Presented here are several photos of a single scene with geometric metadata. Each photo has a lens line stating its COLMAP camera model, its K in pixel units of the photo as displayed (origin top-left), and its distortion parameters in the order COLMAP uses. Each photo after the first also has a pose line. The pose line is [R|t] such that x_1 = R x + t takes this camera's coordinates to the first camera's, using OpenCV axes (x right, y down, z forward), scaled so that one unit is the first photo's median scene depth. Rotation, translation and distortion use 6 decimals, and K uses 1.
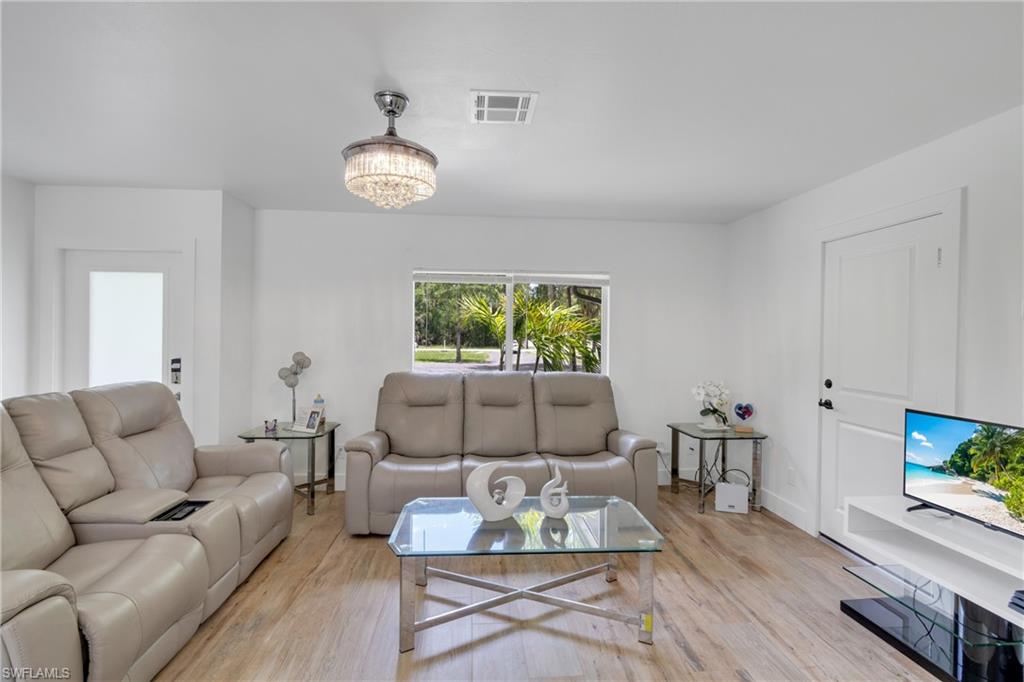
lens RADIAL K [[464.7, 0, 503.9], [0, 464.7, 336.7], [0, 0, 1]] dist [-0.011111, 0.004517]
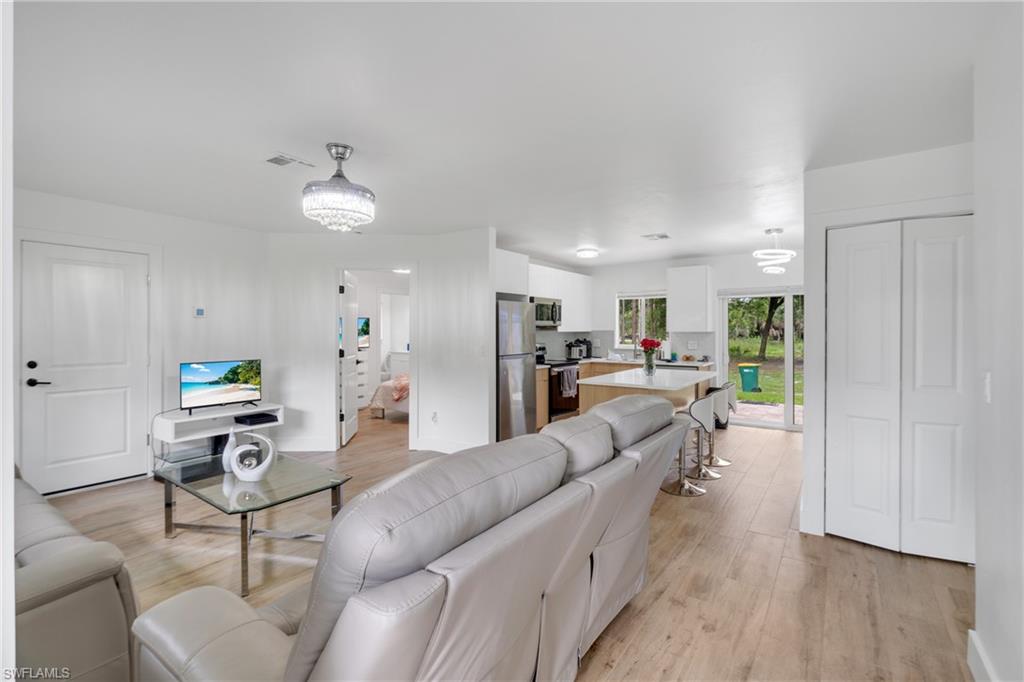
lens RADIAL K [[464.7, 0, 517.6], [0, 464.7, 329.1], [0, 0, 1]] dist [-0.011111, 0.004517]
pose [[-0.776841, -0.013362, 0.629555, -0.821482], [-0.008901, 0.999908, 0.010239, -0.008838], [-0.629634, 0.002350, -0.776888, 0.958560]]
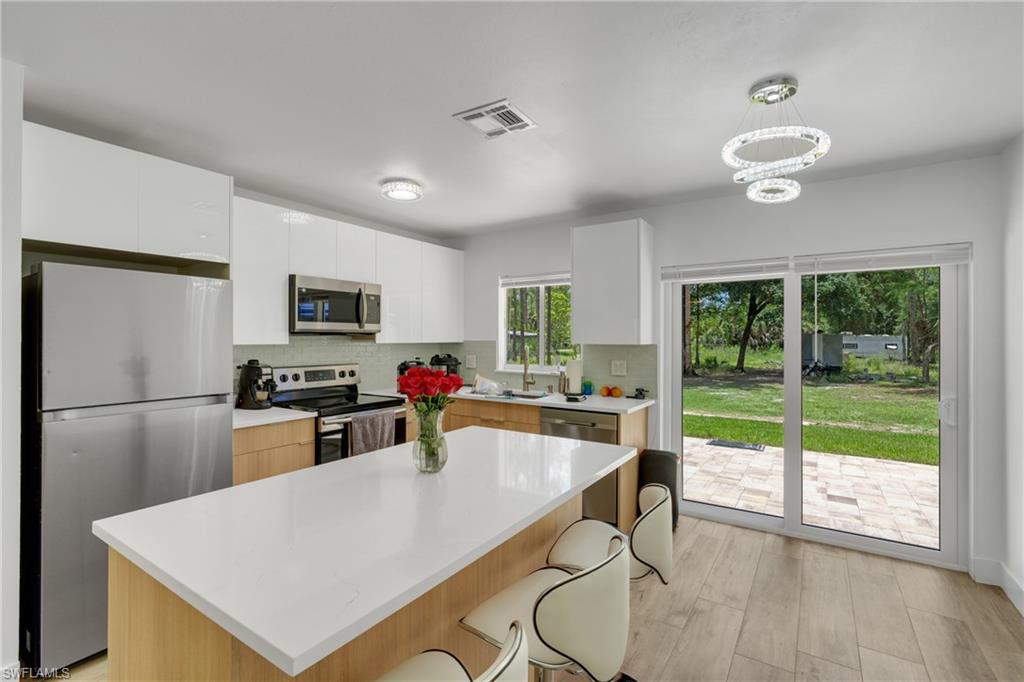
lens RADIAL K [[464.7, 0, 509.3], [0, 464.7, 337.7], [0, 0, 1]] dist [-0.011111, 0.004517]
pose [[-0.791290, -0.016124, 0.611229, -0.635860], [-0.011573, 0.999868, 0.011394, -0.008141], [-0.611332, 0.001942, -0.791372, 0.043888]]
